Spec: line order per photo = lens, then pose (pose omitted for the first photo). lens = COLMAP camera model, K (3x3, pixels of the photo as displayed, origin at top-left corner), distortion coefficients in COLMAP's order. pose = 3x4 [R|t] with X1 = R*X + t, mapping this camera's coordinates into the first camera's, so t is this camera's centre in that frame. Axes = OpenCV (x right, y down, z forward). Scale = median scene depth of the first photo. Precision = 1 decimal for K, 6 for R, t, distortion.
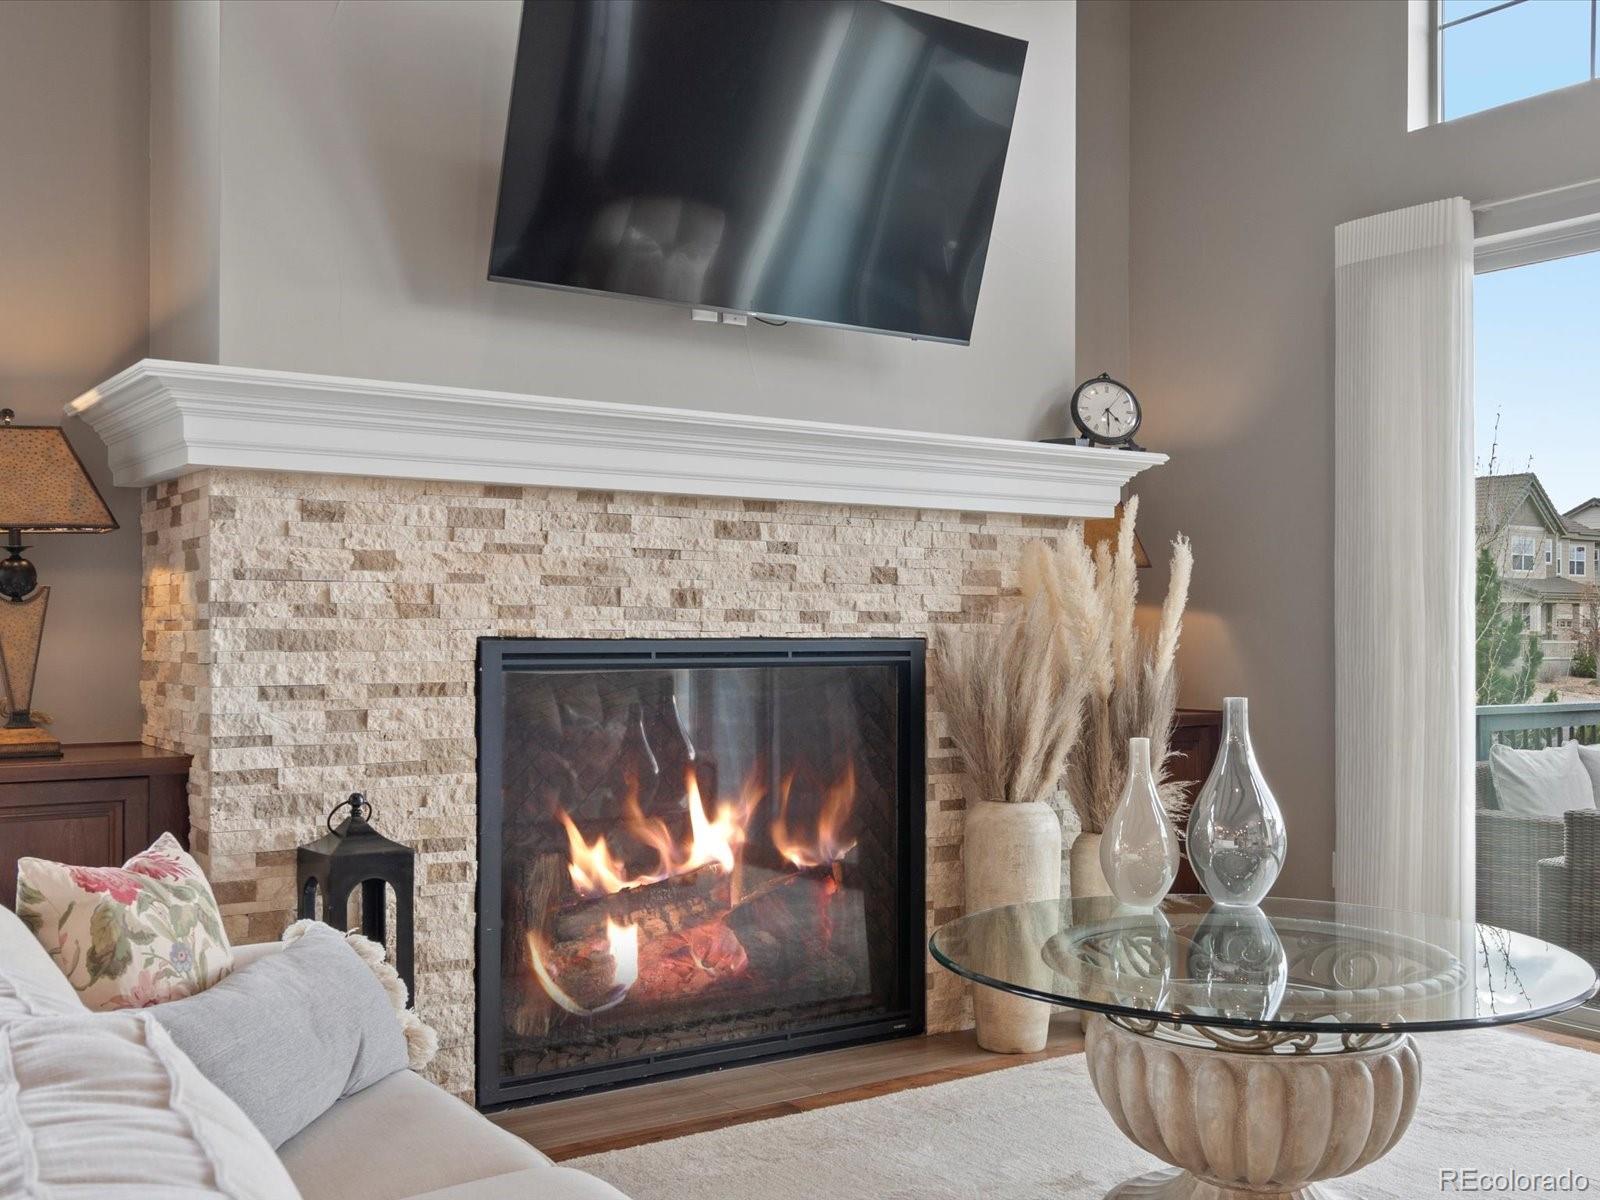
lens RADIAL K [[1592.0, 0, 798.9], [0, 1592.0, 616.6], [0, 0, 1]] dist [0.002871, 0.000000]
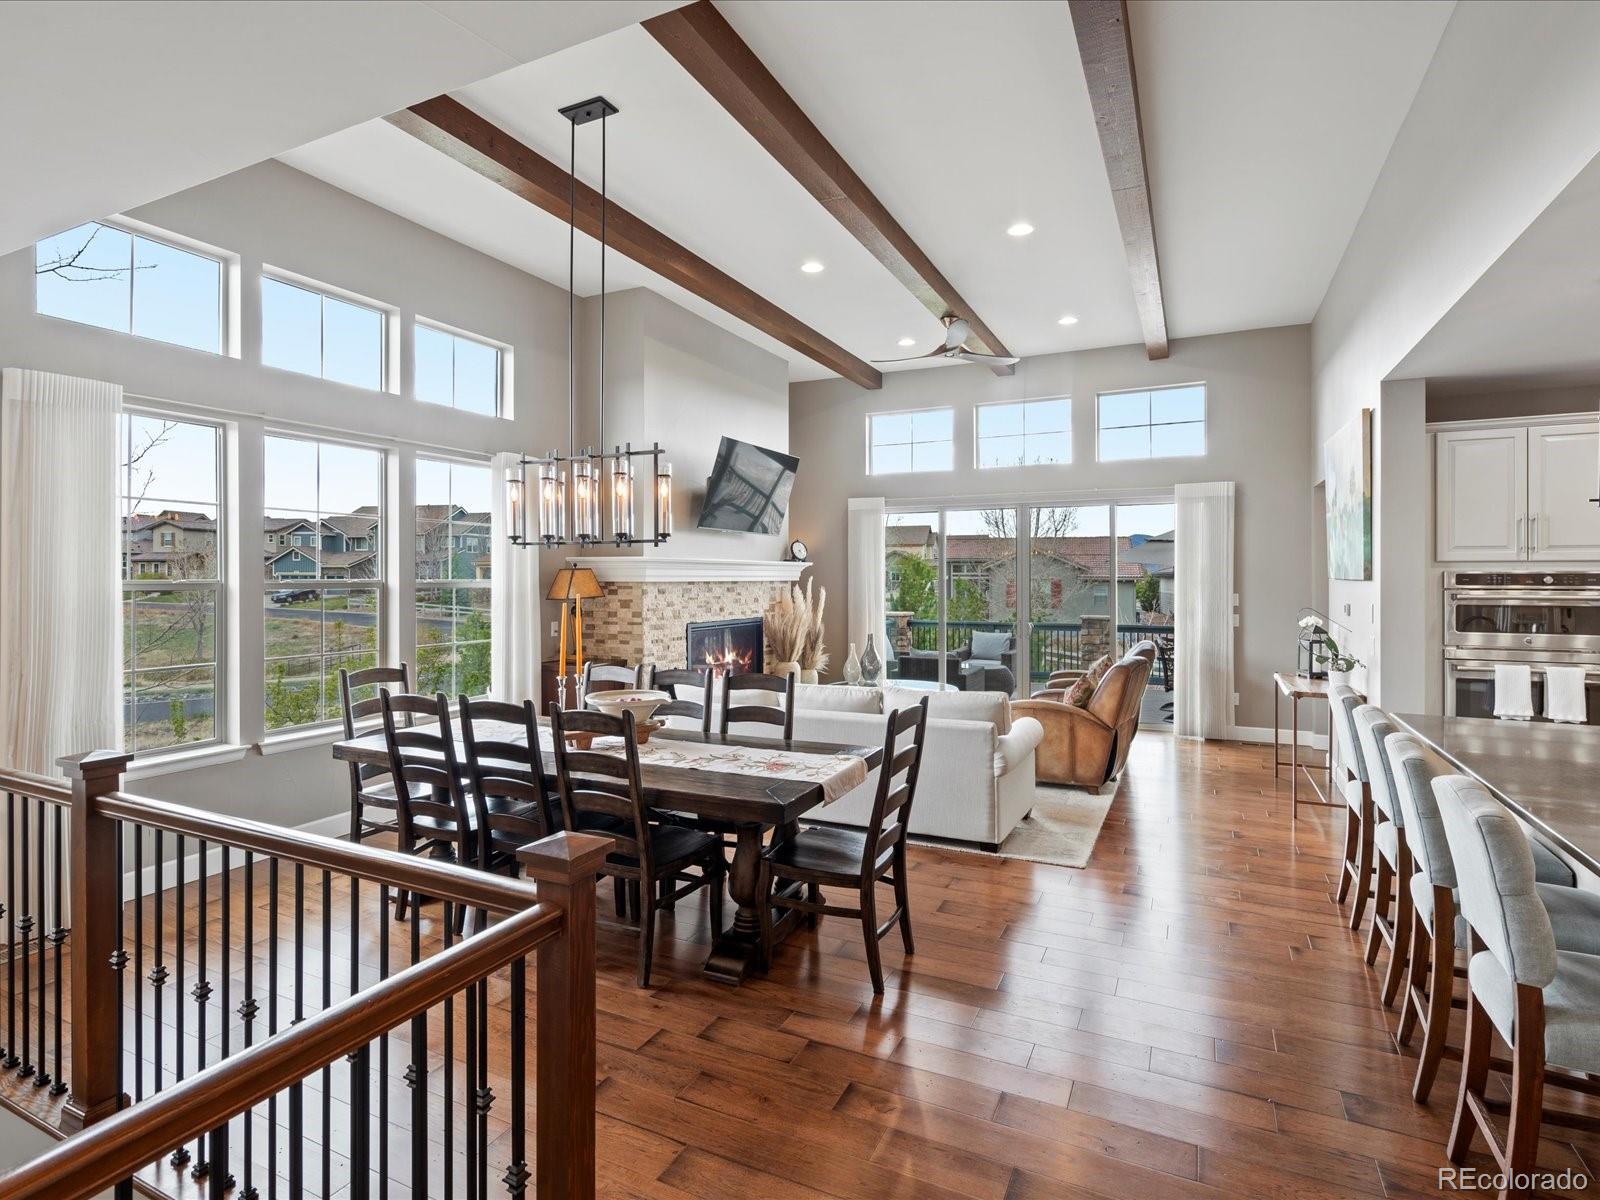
lens RADIAL K [[819.6, 0, 806.5], [0, 819.6, 561.9], [0, 0, 1]] dist [-0.005341, 0.001795]
pose [[0.870305, 0.004627, 0.492491, -0.832626], [0.001186, 0.999933, -0.011489, -0.099813], [-0.492511, 0.010583, 0.870242, -0.723368]]
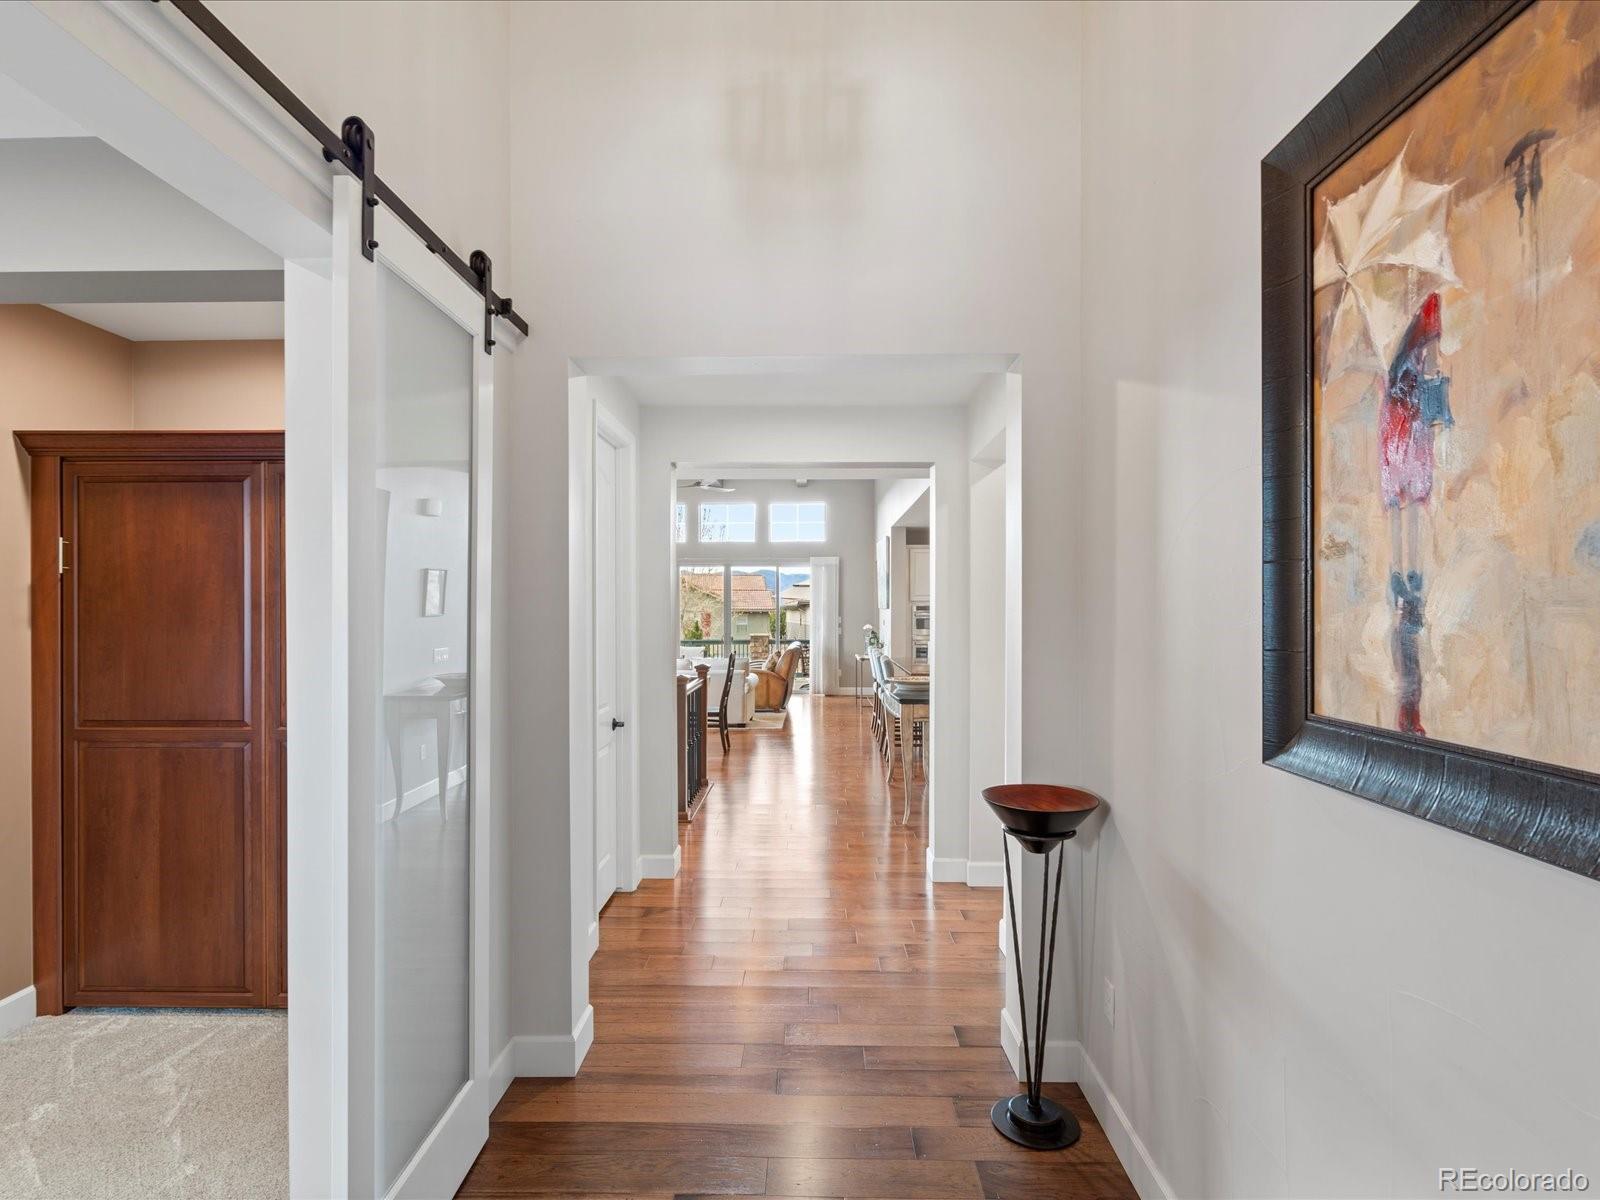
lens RADIAL K [[849.5, 0, 799.0], [0, 849.5, 602.9], [0, 0, 1]] dist [-0.000266, -0.000001]
pose [[0.588514, -0.002370, 0.808484, -2.130406], [0.004369, 0.999990, -0.000249, -0.106605], [-0.808475, 0.003679, 0.588518, -1.599261]]
